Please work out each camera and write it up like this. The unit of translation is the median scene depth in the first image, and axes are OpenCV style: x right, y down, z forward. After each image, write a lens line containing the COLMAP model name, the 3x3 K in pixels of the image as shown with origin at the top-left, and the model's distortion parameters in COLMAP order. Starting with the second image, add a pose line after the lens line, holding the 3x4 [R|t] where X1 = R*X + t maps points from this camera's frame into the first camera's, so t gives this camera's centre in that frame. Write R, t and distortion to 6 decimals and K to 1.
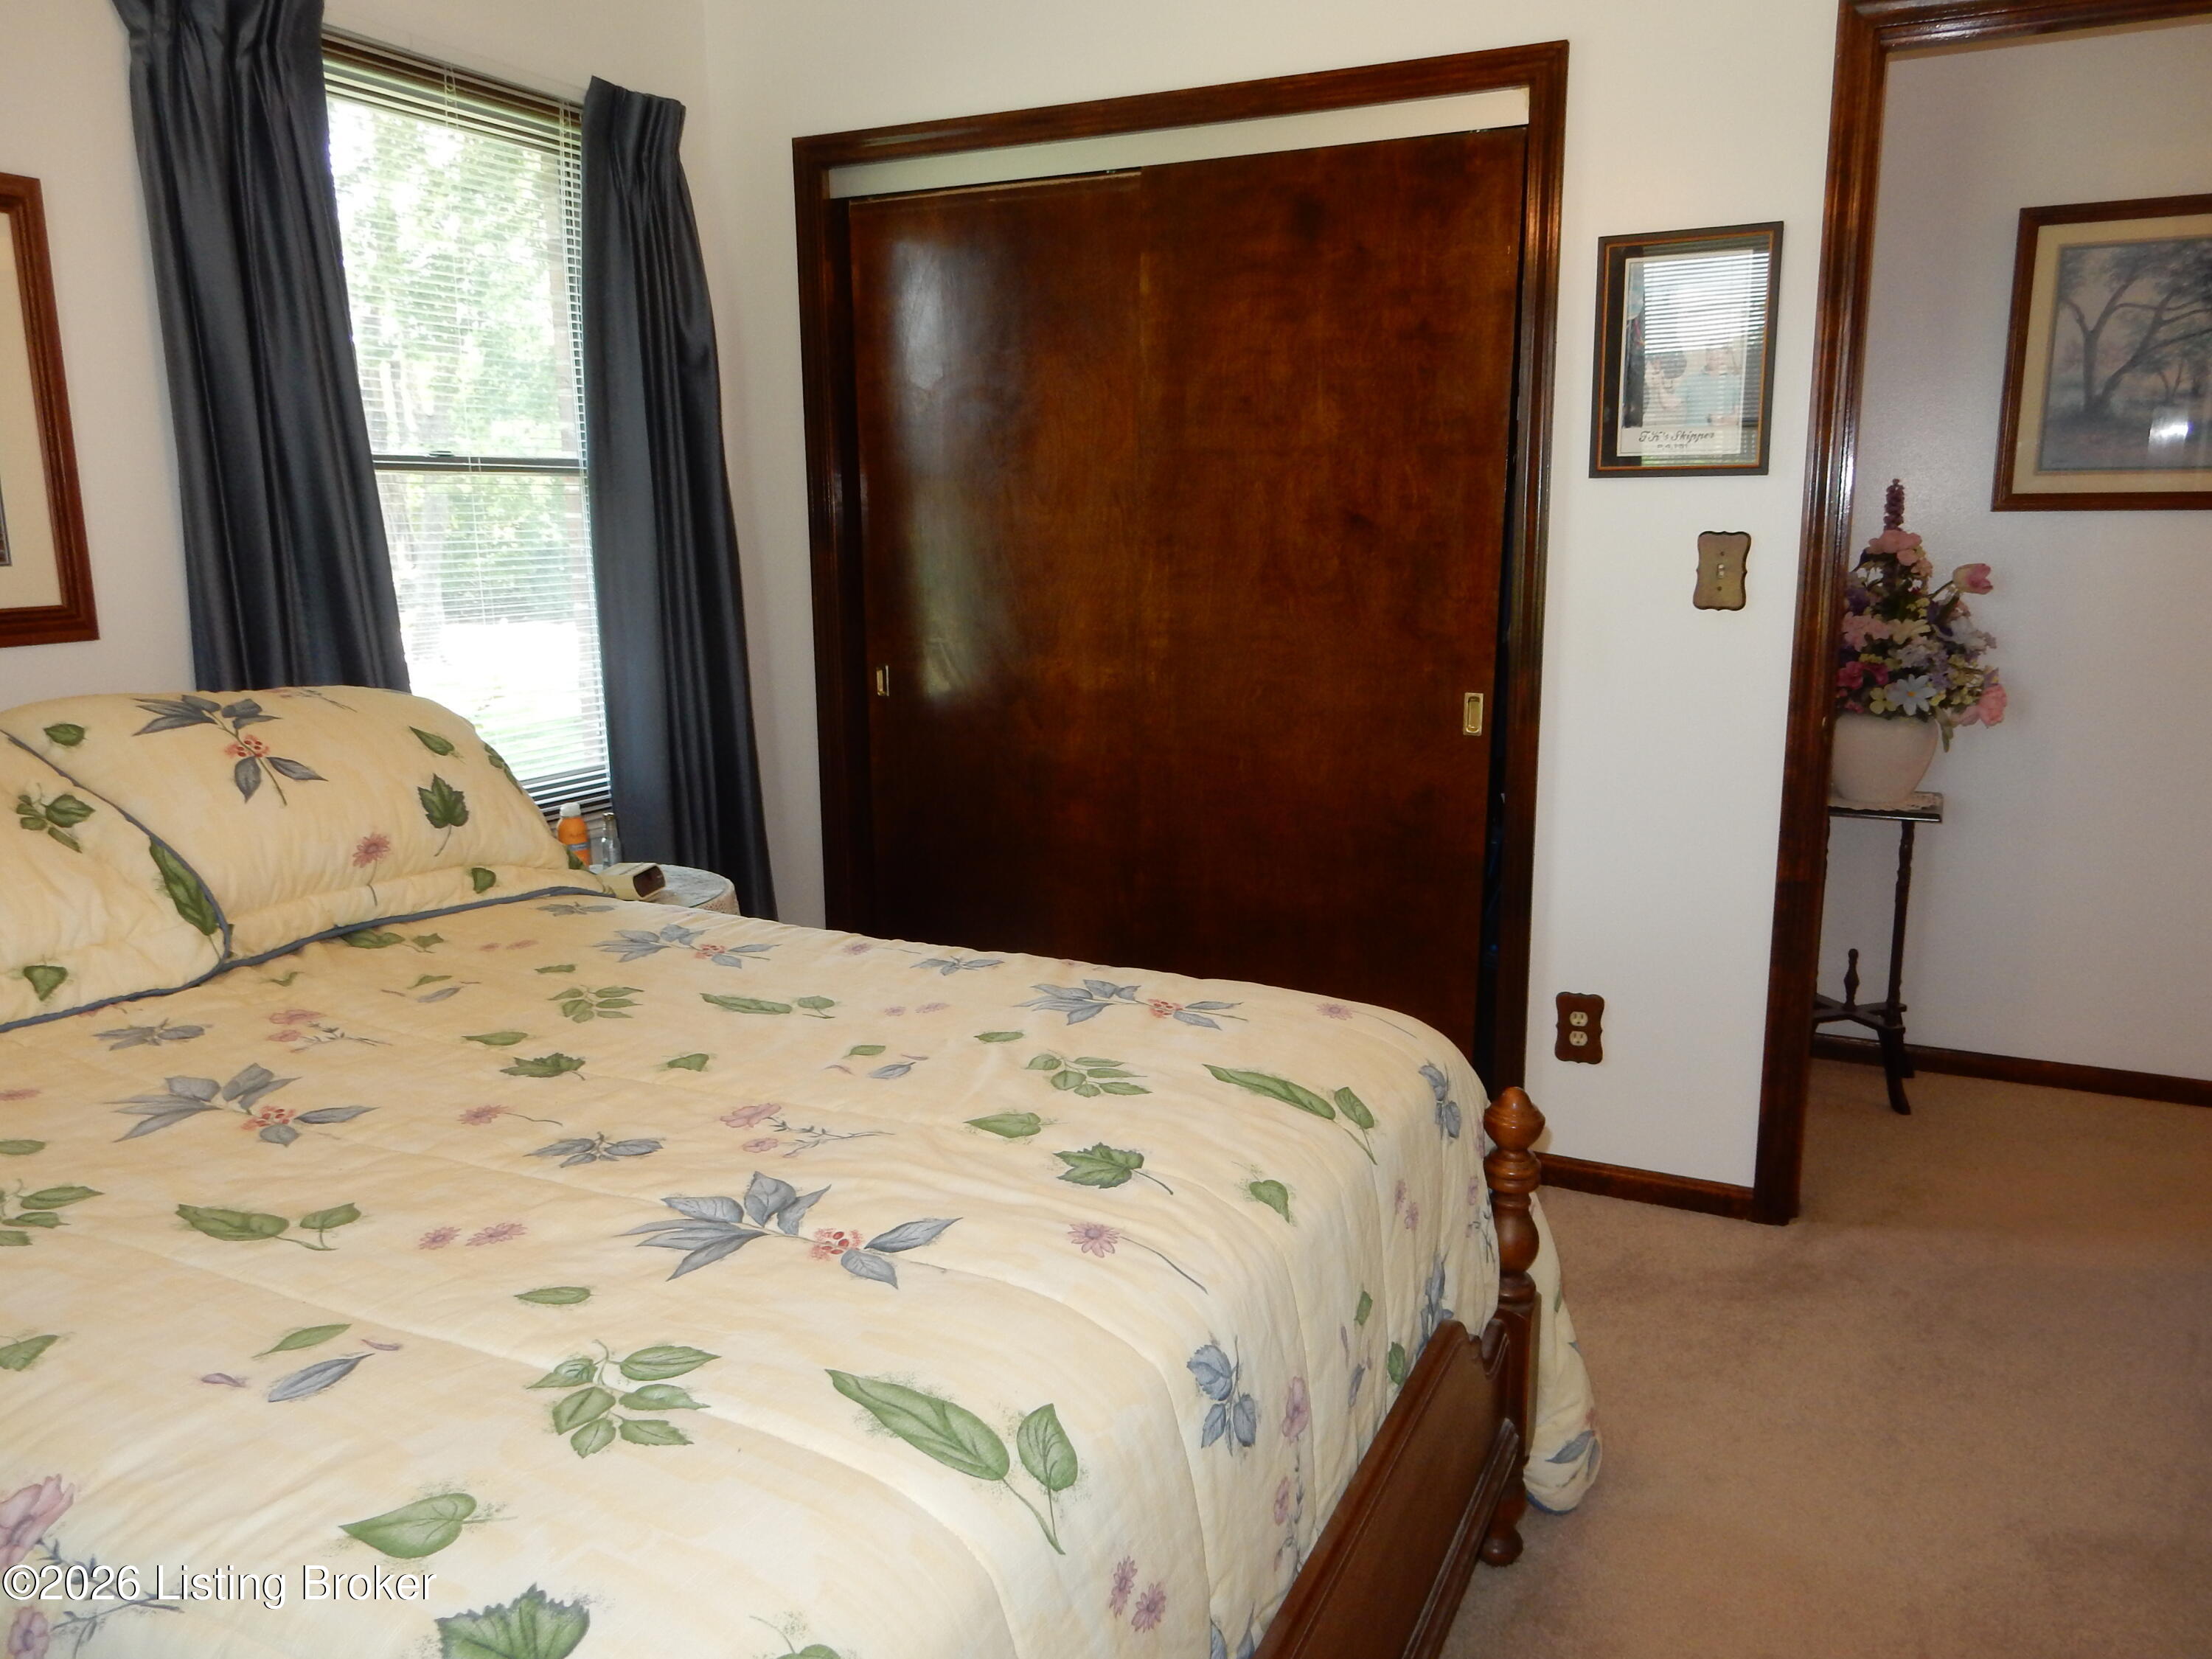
lens RADIAL K [[1626.7, 0, 1105.2], [0, 1626.7, 835.8], [0, 0, 1]] dist [-0.000606, 0.003044]
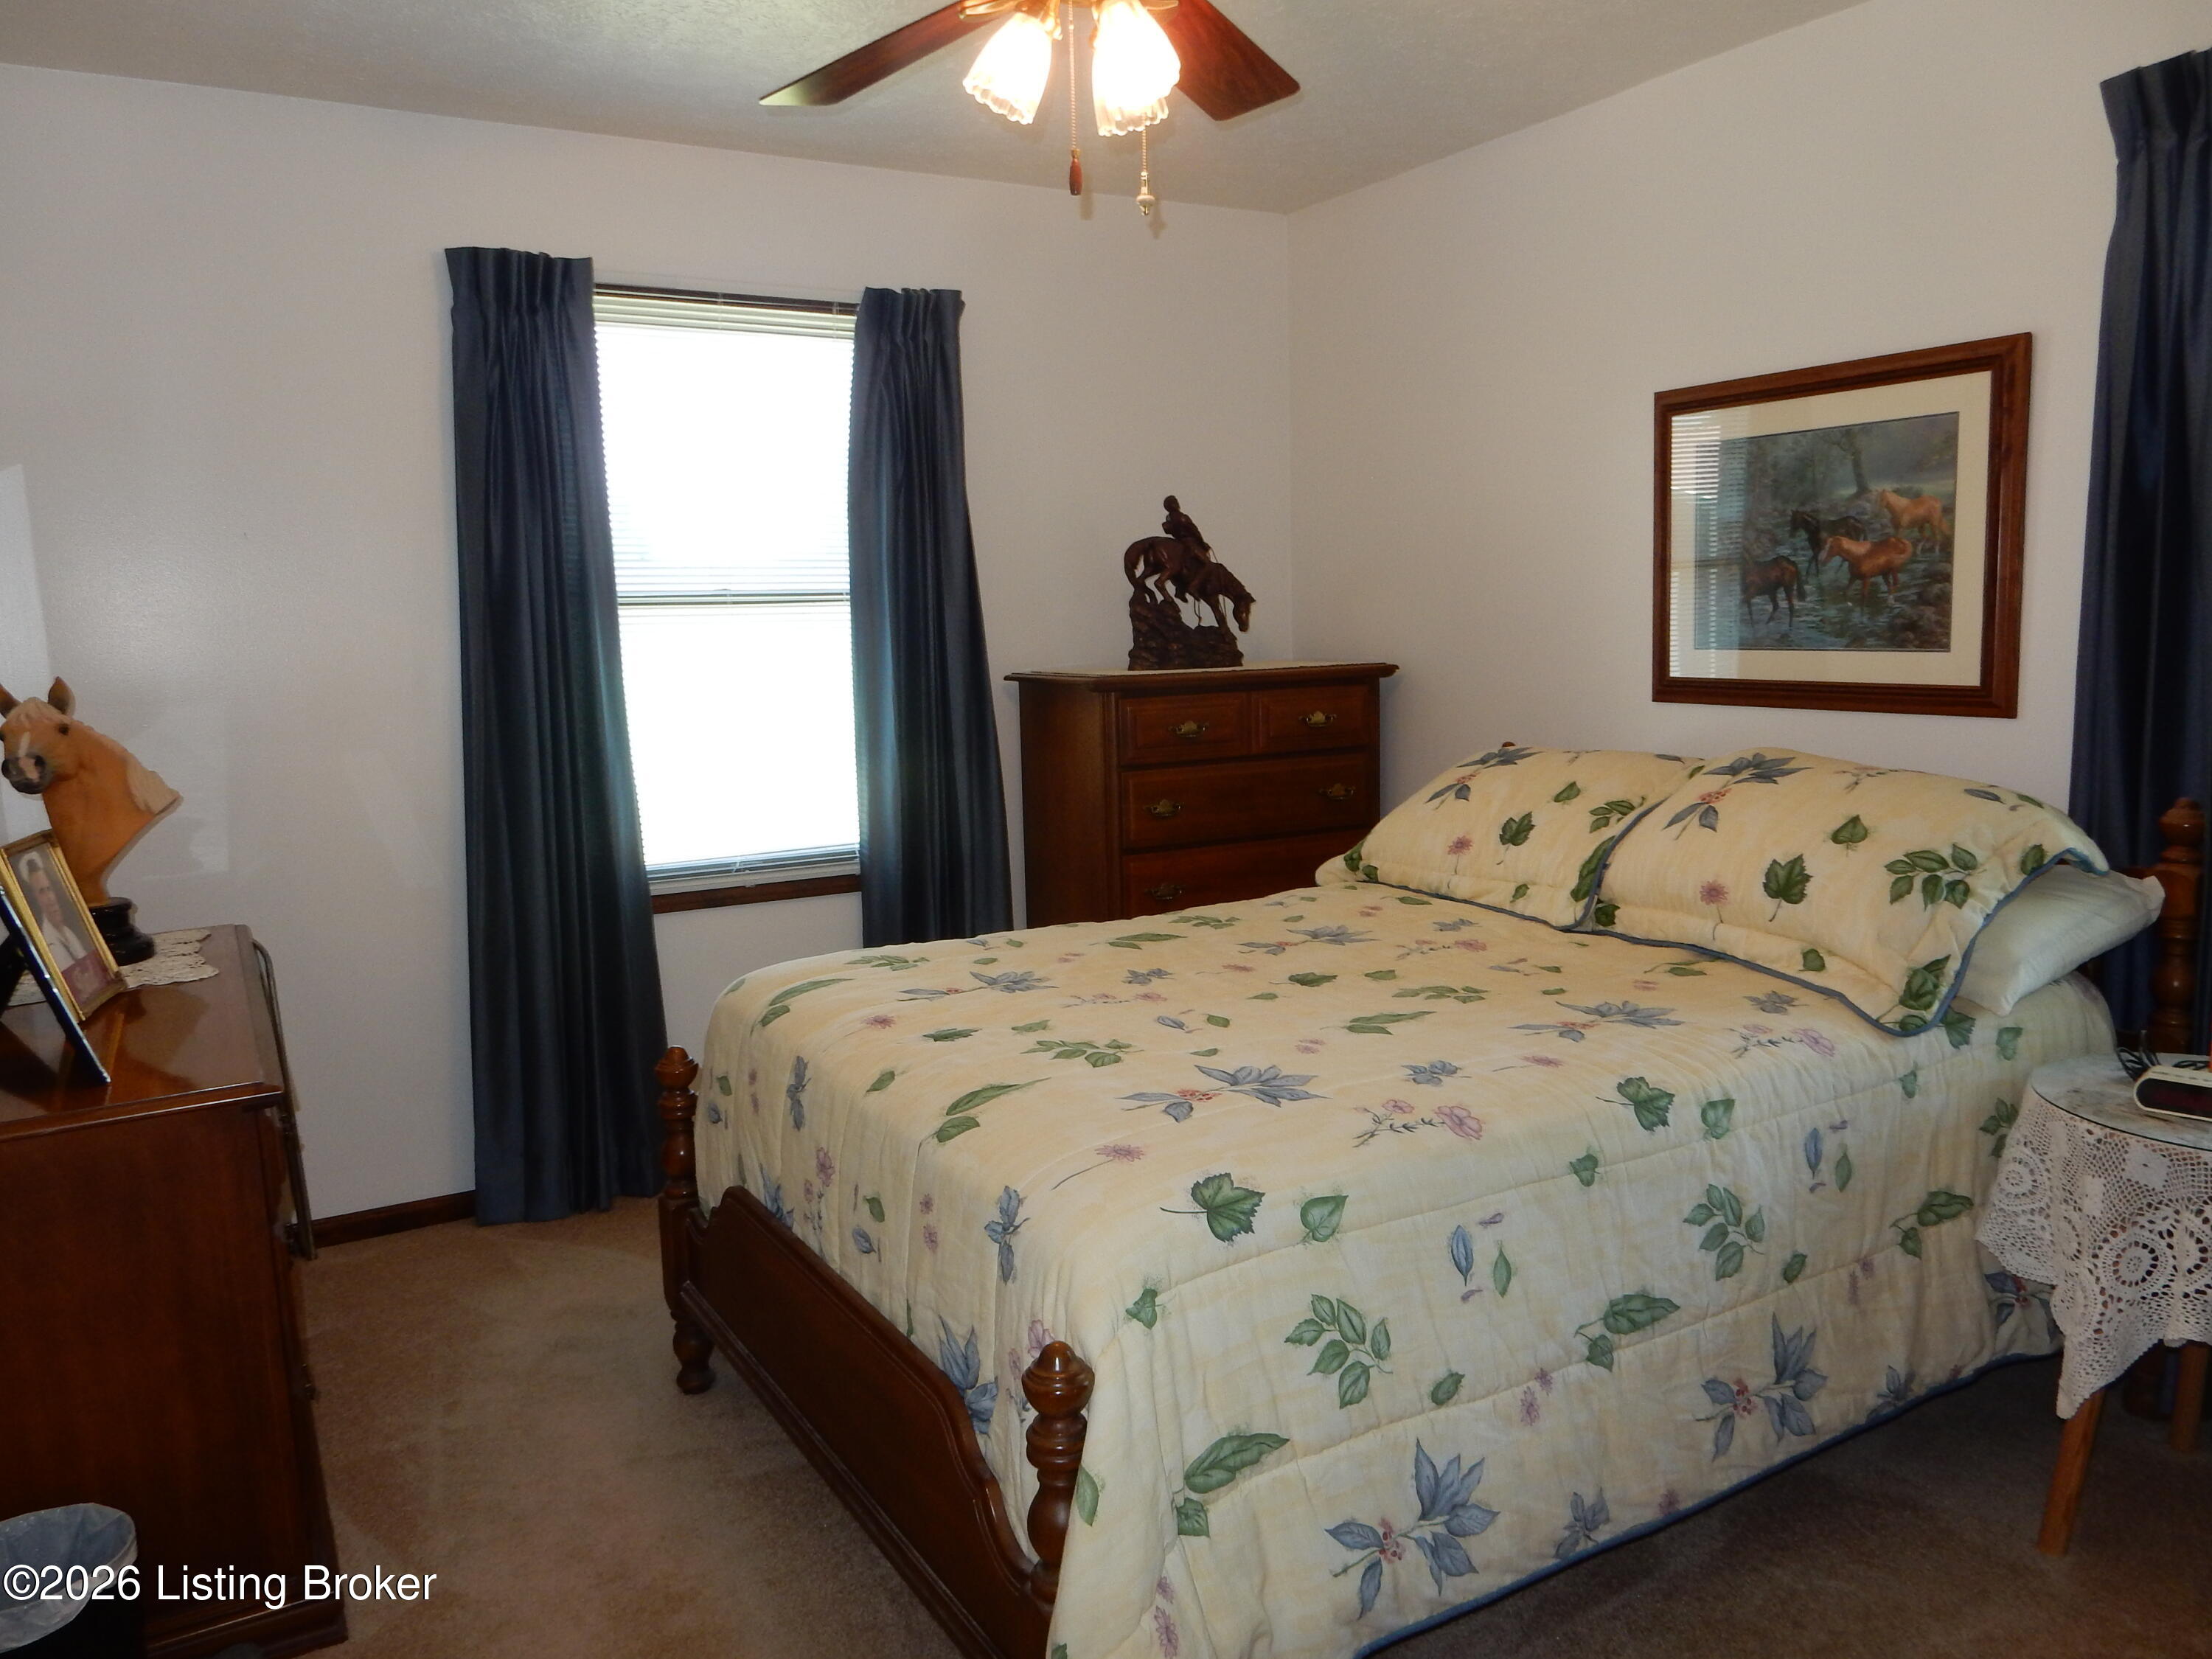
lens RADIAL K [[1626.7, 0, 1105.2], [0, 1626.7, 835.8], [0, 0, 1]] dist [-0.000606, 0.003044]
pose [[-0.554108, 0.121013, -0.823602, 0.883250], [-0.140024, 0.961731, 0.235514, -0.274012], [0.820584, 0.245824, -0.515958, 1.263906]]
